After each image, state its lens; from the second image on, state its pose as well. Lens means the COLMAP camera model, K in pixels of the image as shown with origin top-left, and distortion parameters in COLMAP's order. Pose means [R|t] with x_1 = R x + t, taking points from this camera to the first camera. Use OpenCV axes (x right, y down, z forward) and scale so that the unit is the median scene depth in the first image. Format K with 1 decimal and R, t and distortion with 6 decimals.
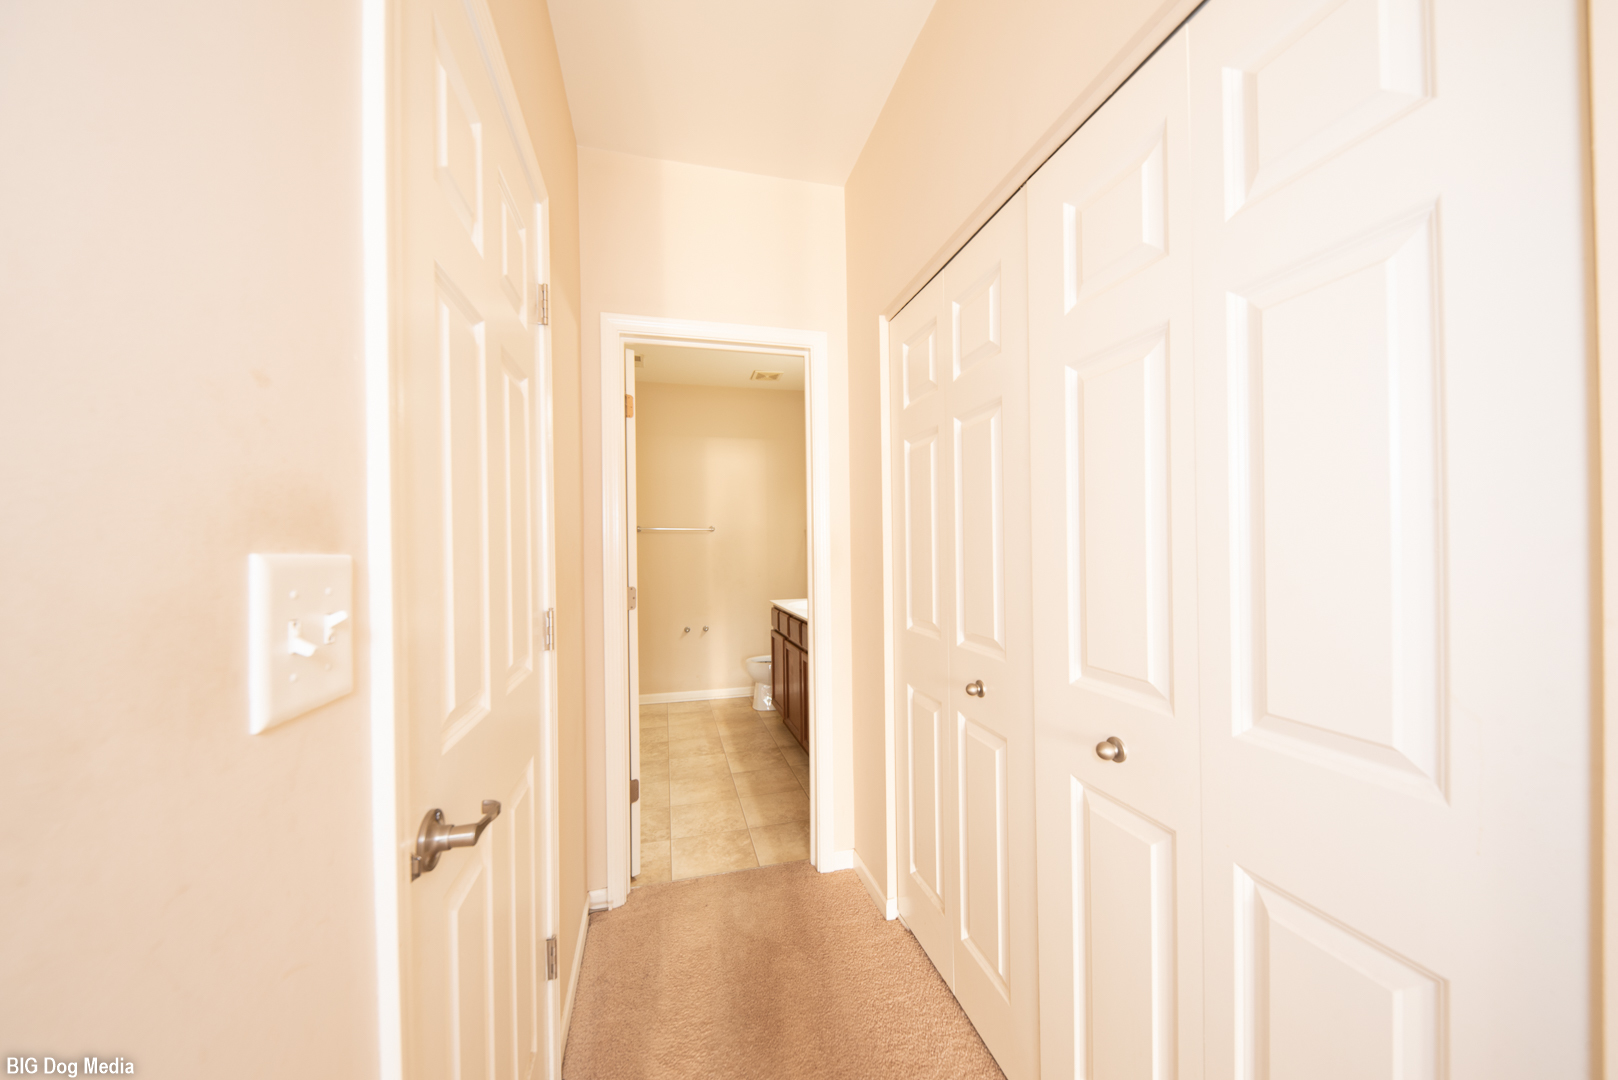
lens RADIAL K [[560.4, 0, 807.4], [0, 560.4, 543.8], [0, 0, 1]] dist [-0.000183, -0.003094]
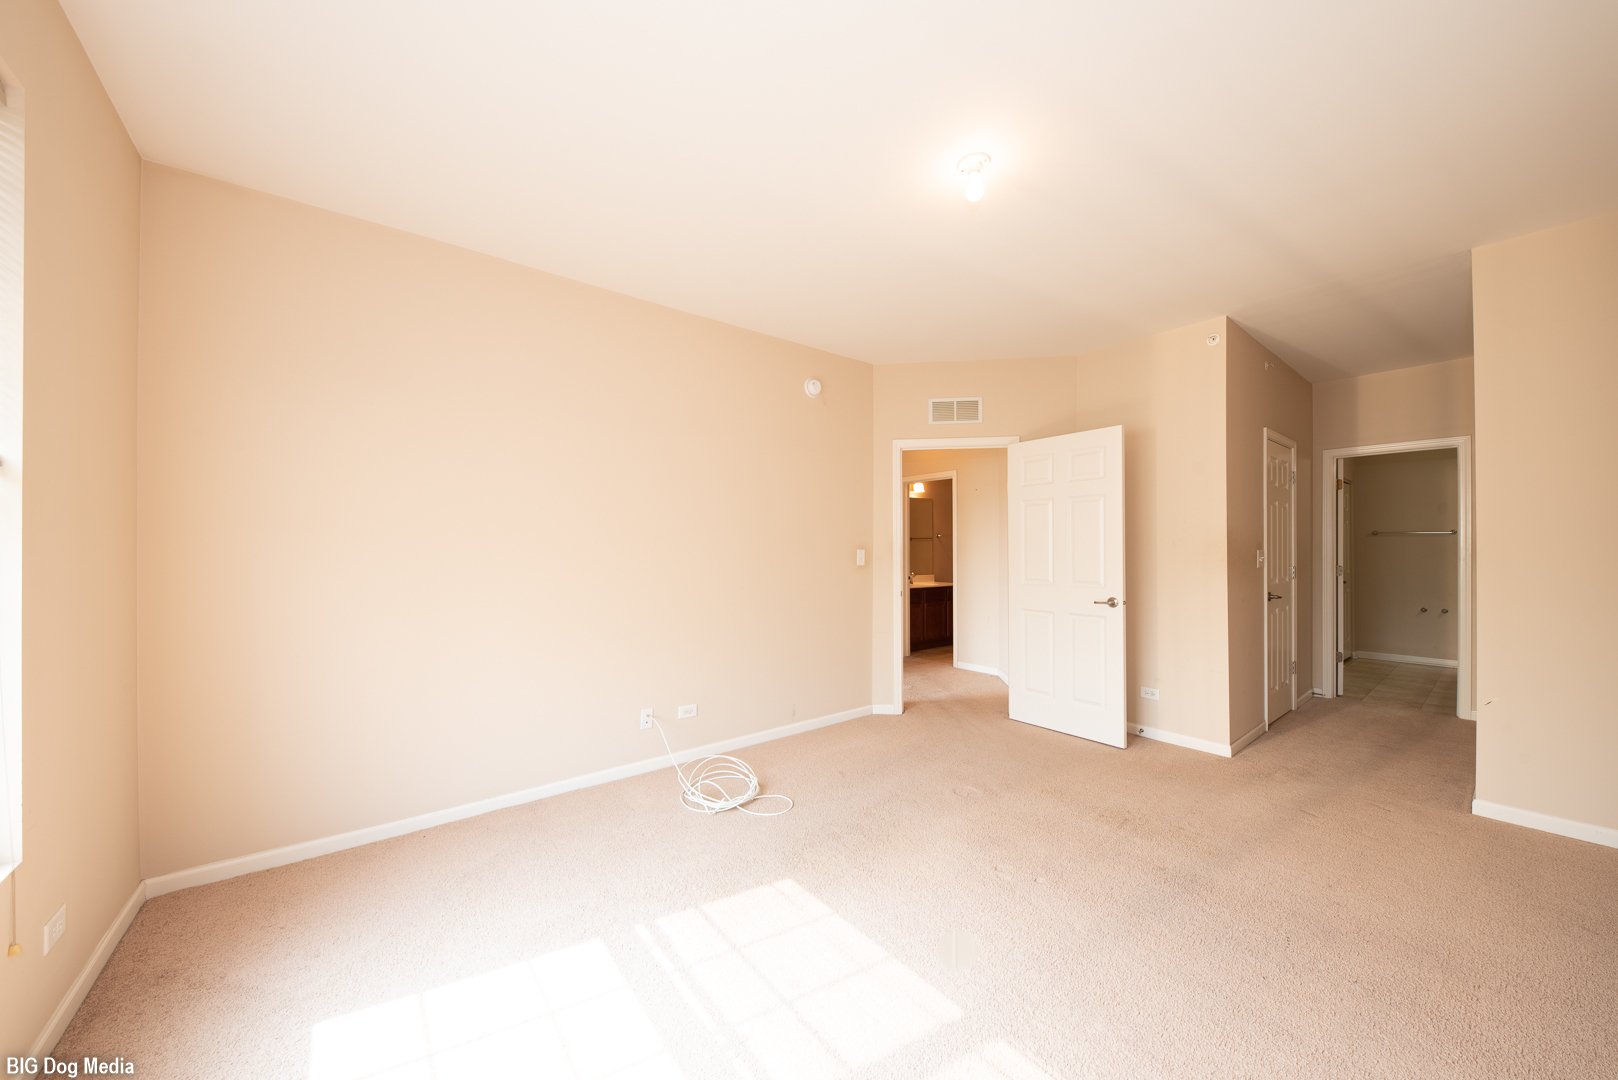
lens RADIAL K [[560.4, 0, 804.2], [0, 560.4, 541.5], [0, 0, 1]] dist [-0.000183, -0.003094]
pose [[0.391979, 0.007243, -0.919946, 0.493145], [0.002583, 0.999956, 0.008974, -0.028328], [0.919970, -0.005894, 0.391943, -1.012188]]
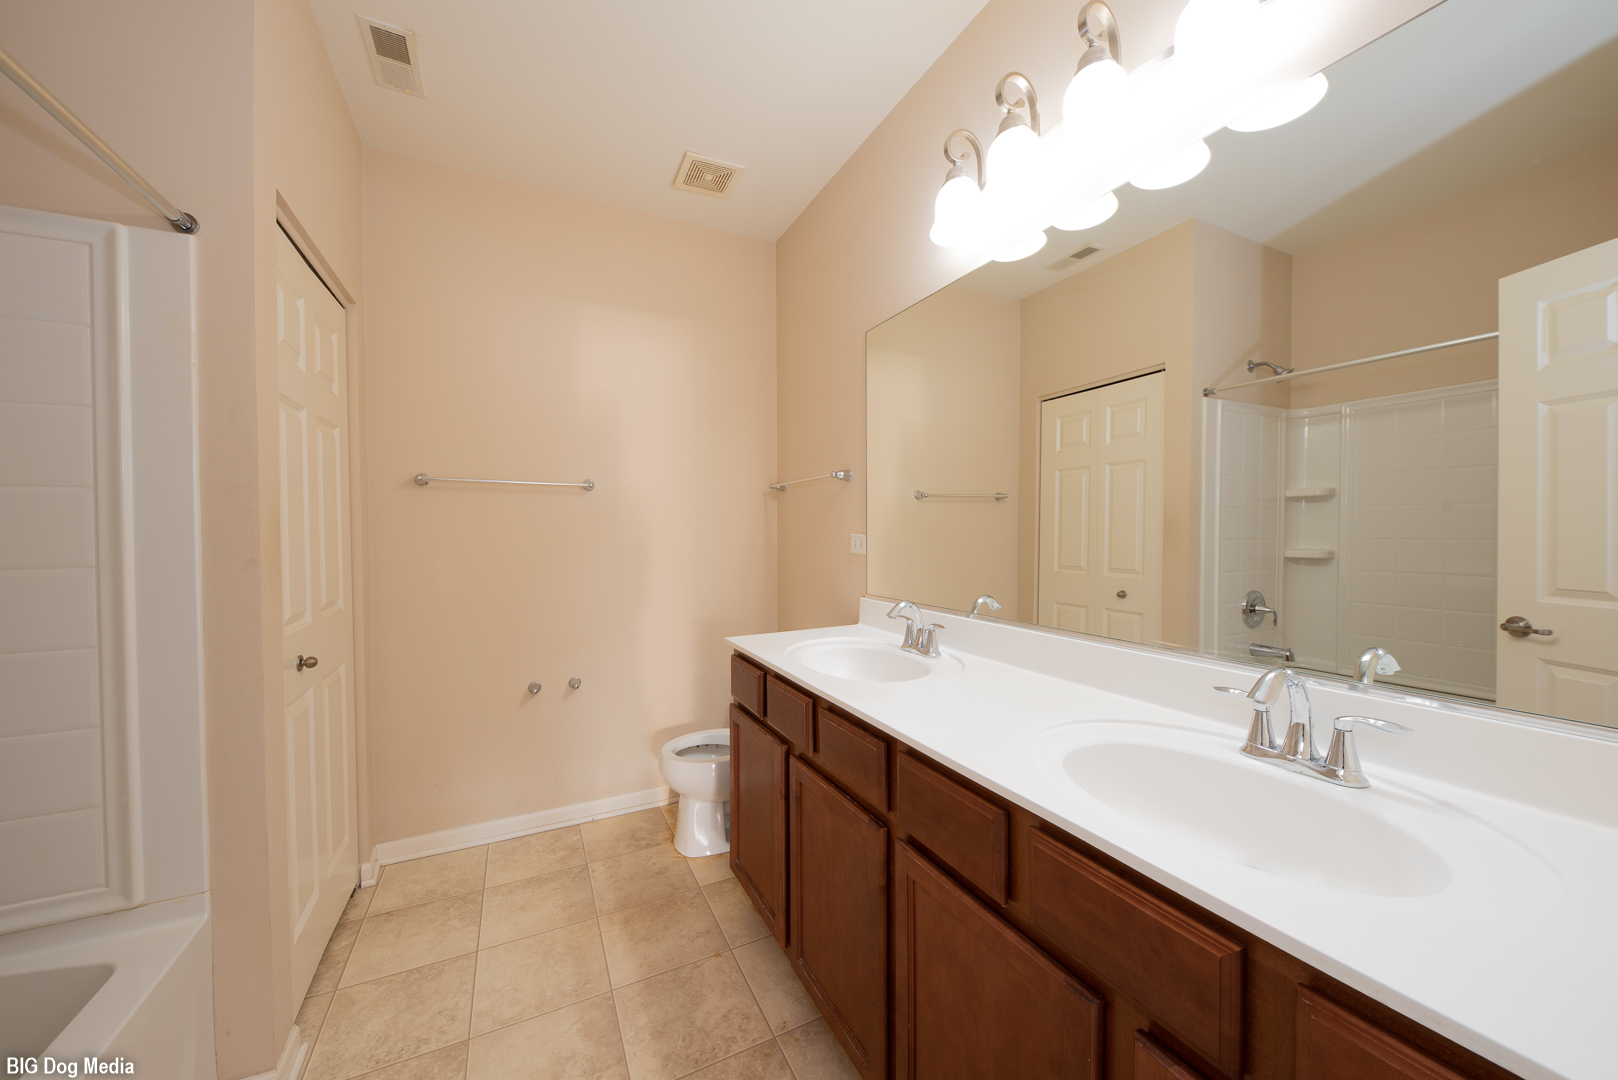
lens RADIAL K [[560.4, 0, 799.7], [0, 560.4, 540.1], [0, 0, 1]] dist [-0.000183, -0.003094]
pose [[0.978705, 0.006481, 0.205168, -0.102394], [-0.011501, 0.999663, 0.023282, 0.010319], [-0.204948, -0.025146, 0.978450, 0.550096]]
